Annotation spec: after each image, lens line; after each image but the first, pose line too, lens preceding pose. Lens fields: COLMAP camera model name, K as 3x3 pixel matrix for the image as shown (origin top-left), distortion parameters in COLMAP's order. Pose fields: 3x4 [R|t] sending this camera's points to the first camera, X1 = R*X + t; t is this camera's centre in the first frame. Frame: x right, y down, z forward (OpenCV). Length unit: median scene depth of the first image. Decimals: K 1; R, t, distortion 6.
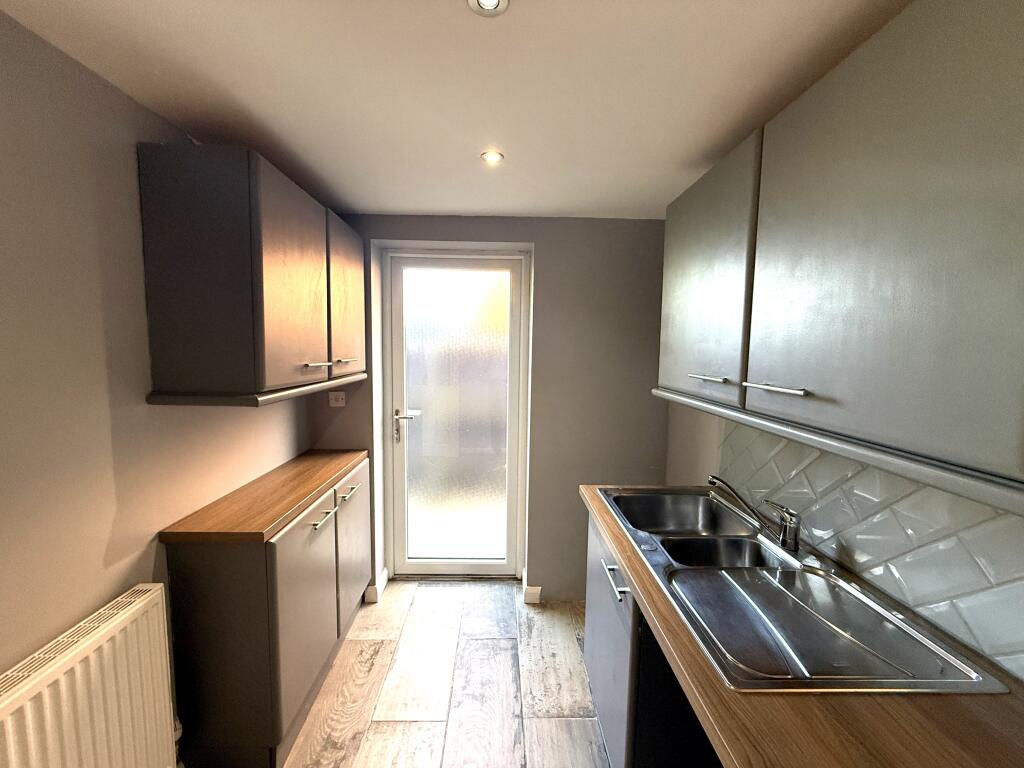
lens RADIAL K [[404.2, 0, 509.4], [0, 404.2, 383.0], [0, 0, 1]] dist [0.003025, 0.000177]
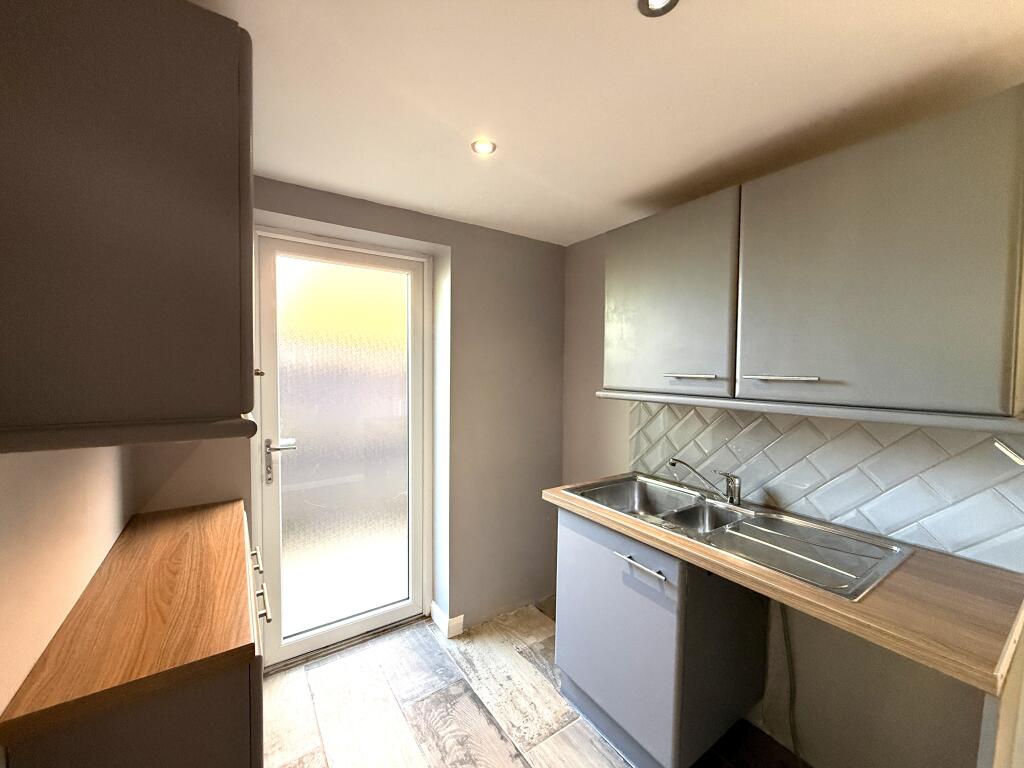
lens RADIAL K [[404.2, 0, 509.4], [0, 404.2, 383.0], [0, 0, 1]] dist [0.003025, 0.000177]
pose [[0.841670, -0.027303, 0.539301, -0.373353], [0.052302, 0.998147, -0.031093, 0.010796], [-0.537453, 0.054377, 0.841539, 0.158389]]
